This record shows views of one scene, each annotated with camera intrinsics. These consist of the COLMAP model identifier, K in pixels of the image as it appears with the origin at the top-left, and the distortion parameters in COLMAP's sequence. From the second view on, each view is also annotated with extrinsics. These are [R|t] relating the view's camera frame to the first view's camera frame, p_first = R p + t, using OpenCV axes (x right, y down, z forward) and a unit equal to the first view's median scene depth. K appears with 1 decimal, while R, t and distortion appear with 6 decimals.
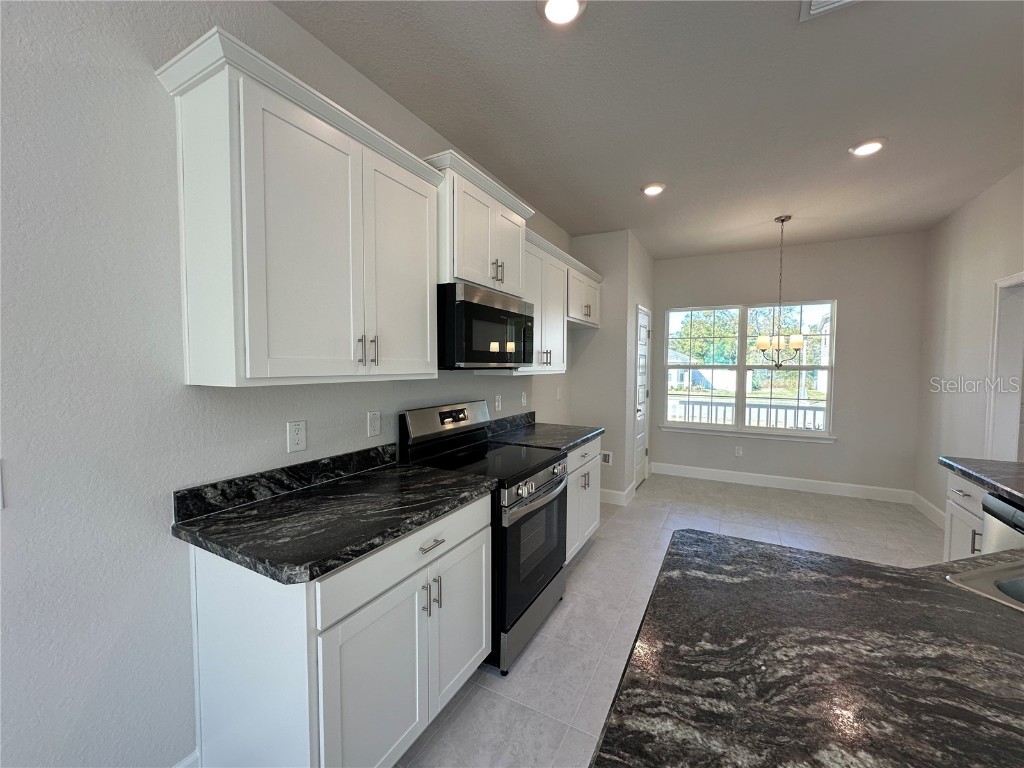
lens RADIAL K [[408.4, 0, 512.9], [0, 408.4, 382.8], [0, 0, 1]] dist [-0.002564, 0.000597]
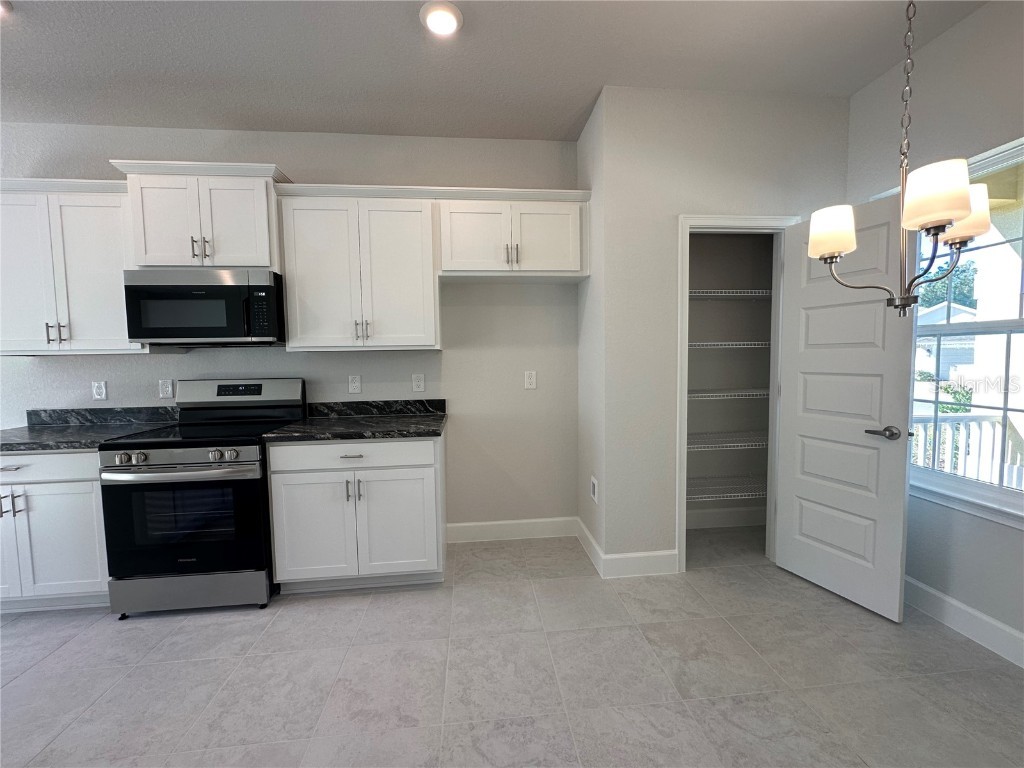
lens RADIAL K [[408.4, 0, 512.9], [0, 408.4, 382.8], [0, 0, 1]] dist [-0.002564, 0.000597]
pose [[0.565919, 0.039600, -0.823509, 1.523516], [-0.018586, 0.999205, 0.035276, 0.014761], [0.824251, -0.004658, 0.566205, 1.300109]]
